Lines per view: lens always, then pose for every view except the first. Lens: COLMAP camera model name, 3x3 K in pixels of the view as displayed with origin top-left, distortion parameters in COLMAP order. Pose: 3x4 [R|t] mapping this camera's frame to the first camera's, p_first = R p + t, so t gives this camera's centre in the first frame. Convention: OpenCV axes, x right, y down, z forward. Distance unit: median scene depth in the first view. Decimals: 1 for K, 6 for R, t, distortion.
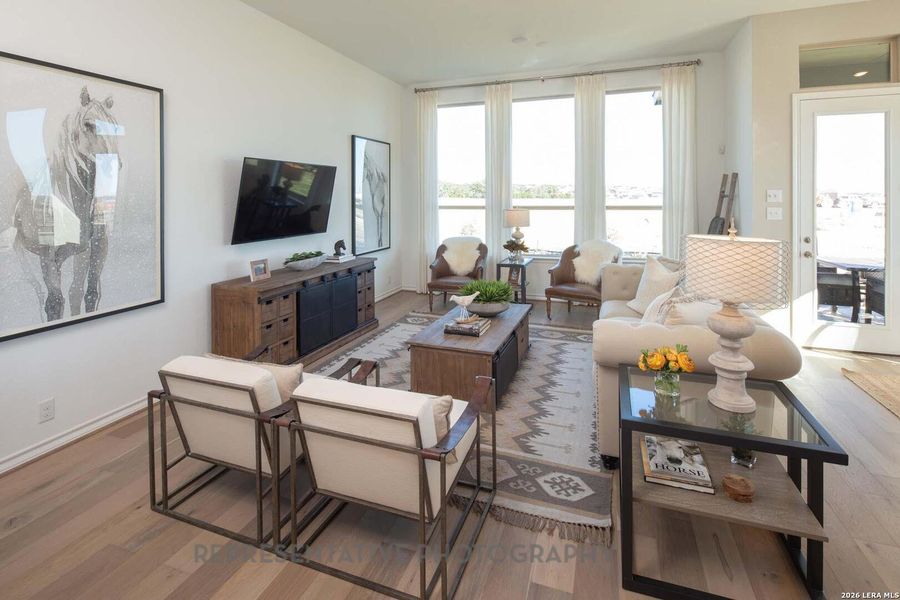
lens RADIAL K [[433.6, 0, 452.6], [0, 433.6, 197.1], [0, 0, 1]] dist [-0.003854, -0.000613]
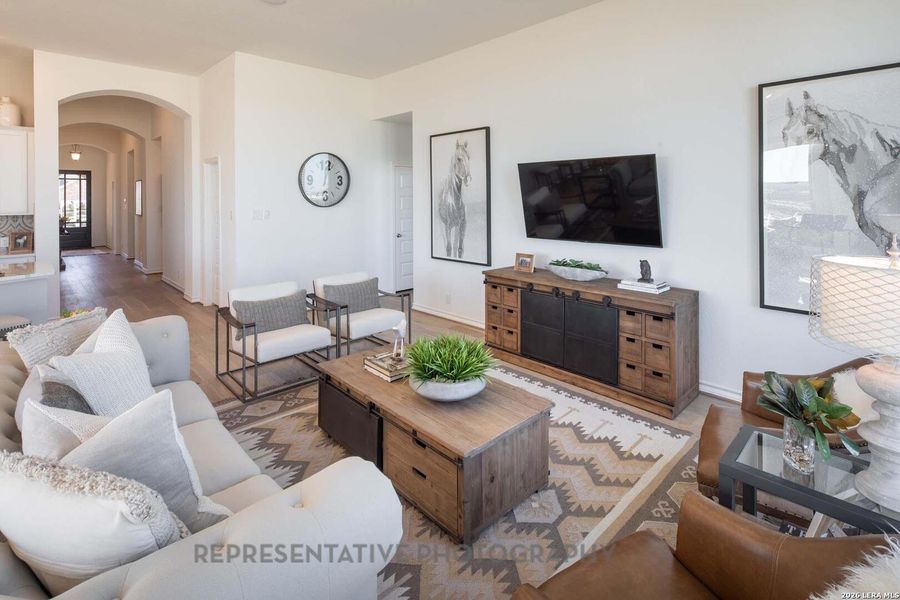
lens RADIAL K [[433.6, 0, 452.6], [0, 433.6, 197.1], [0, 0, 1]] dist [-0.003854, -0.000613]
pose [[-0.437656, 0.006370, -0.899120, 0.687167], [0.002828, 0.999980, 0.005708, -0.008928], [0.899138, -0.000044, -0.437665, 1.415288]]
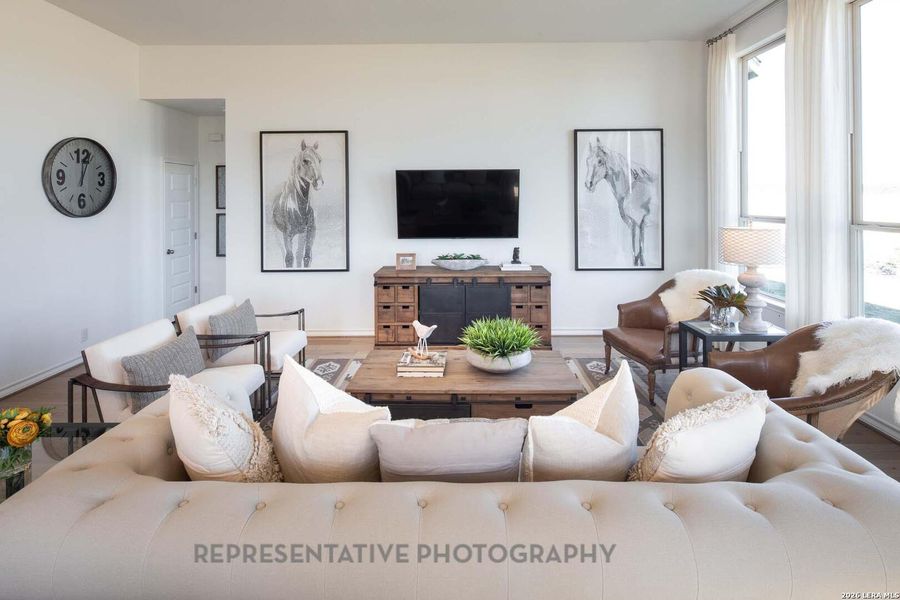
lens RADIAL K [[439.5, 0, 455.5], [0, 439.5, 196.4], [0, 0, 1]] dist [0.000608, 0.000004]
pose [[0.330221, -0.004060, -0.943895, 0.823989], [0.001848, 0.999992, -0.003655, -0.011421], [0.943902, -0.000537, 0.330226, 0.773254]]
